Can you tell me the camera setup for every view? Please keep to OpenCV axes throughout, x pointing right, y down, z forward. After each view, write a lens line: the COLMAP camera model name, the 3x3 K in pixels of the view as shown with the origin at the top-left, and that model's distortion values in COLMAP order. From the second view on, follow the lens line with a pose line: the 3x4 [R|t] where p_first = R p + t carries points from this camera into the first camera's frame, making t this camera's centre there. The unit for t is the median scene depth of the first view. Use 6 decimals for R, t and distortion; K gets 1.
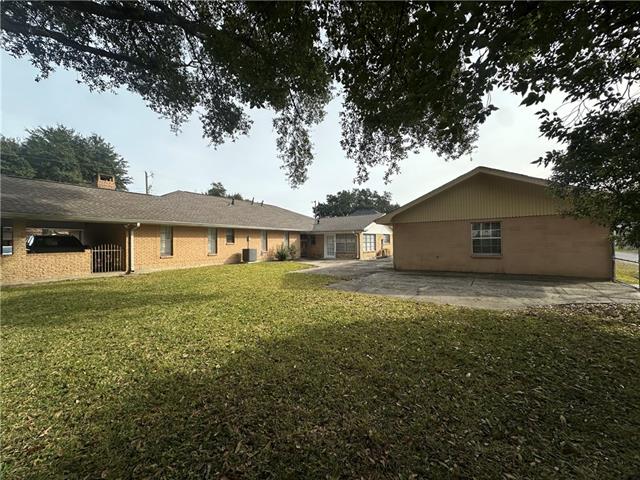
lens RADIAL K [[254.2, 0, 320.0], [0, 254.2, 240.0], [0, 0, 1]] dist [-0.000383, -0.000284]
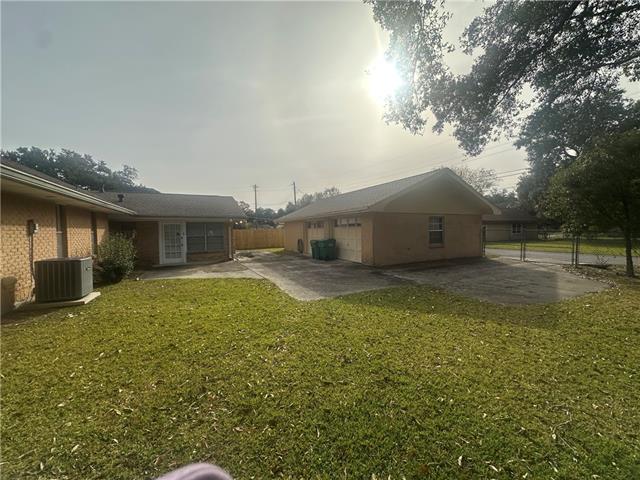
lens RADIAL K [[254.2, 0, 320.0], [0, 254.2, 240.0], [0, 0, 1]] dist [-0.000383, -0.000284]
pose [[0.502223, -0.026605, 0.864329, -0.582497], [-0.000933, 0.999509, 0.031308, -0.000206], [-0.864738, -0.016530, 0.501952, 0.821471]]
